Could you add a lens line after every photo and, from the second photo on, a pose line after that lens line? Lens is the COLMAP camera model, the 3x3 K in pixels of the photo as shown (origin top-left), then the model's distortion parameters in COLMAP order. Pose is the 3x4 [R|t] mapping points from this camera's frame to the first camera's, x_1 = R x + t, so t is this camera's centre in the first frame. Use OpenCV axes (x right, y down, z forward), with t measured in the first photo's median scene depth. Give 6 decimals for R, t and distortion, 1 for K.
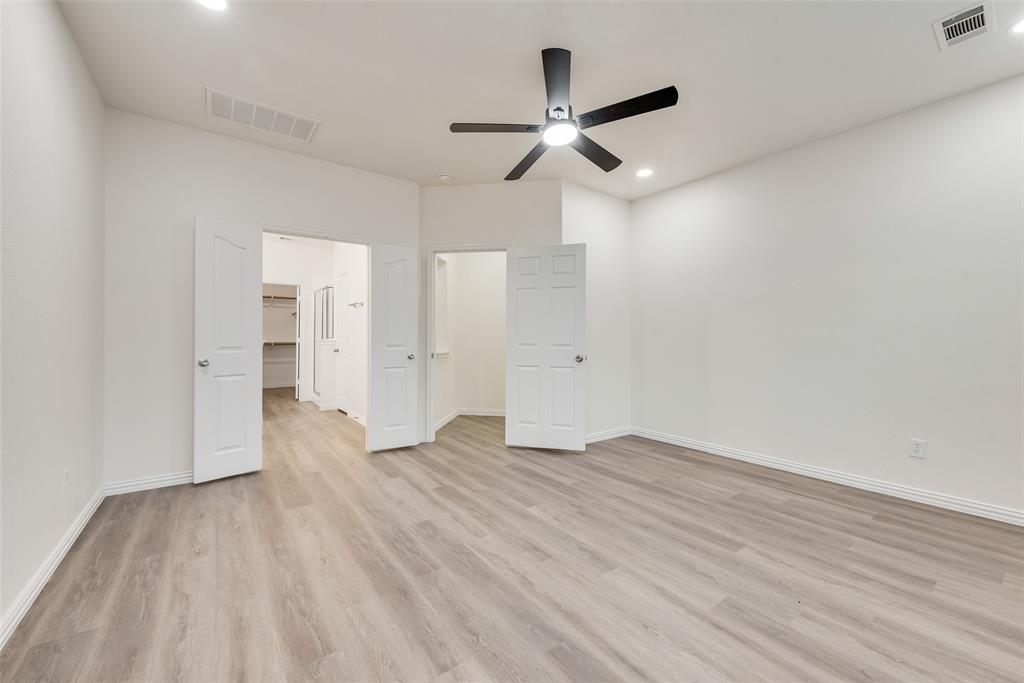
lens RADIAL K [[400.2, 0, 505.4], [0, 400.2, 341.4], [0, 0, 1]] dist [0.016857, -0.000564]
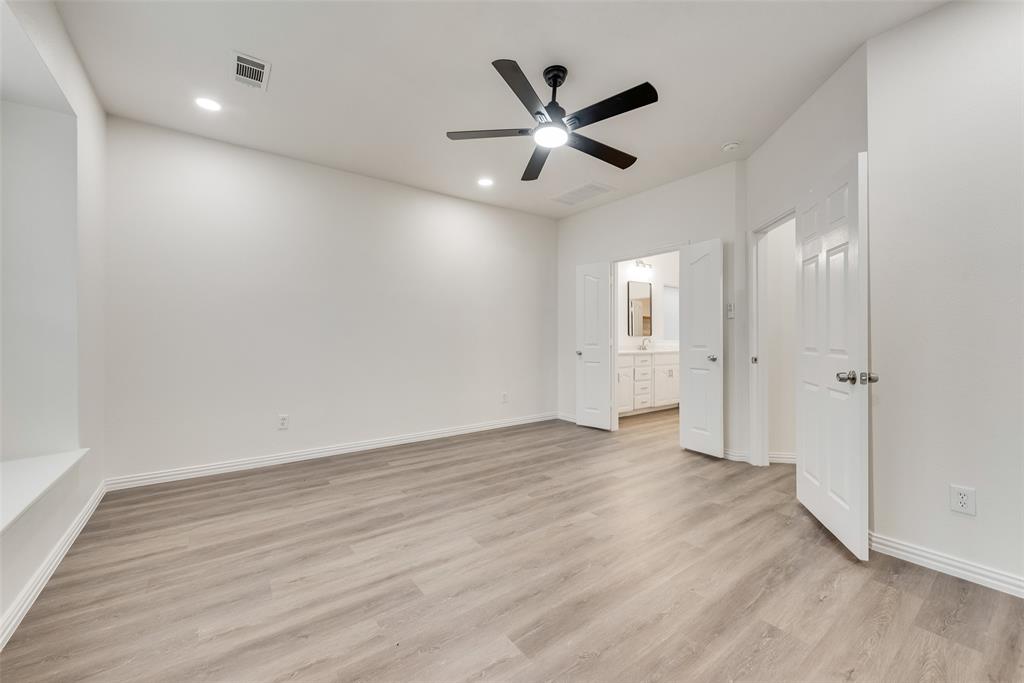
lens RADIAL K [[400.2, 0, 509.3], [0, 400.2, 338.8], [0, 0, 1]] dist [0.016857, -0.000564]
pose [[0.010857, -0.000020, -0.999941, 1.274073], [-0.015048, 0.999887, -0.000183, 0.000736], [0.999828, 0.015049, 0.010855, 0.985359]]
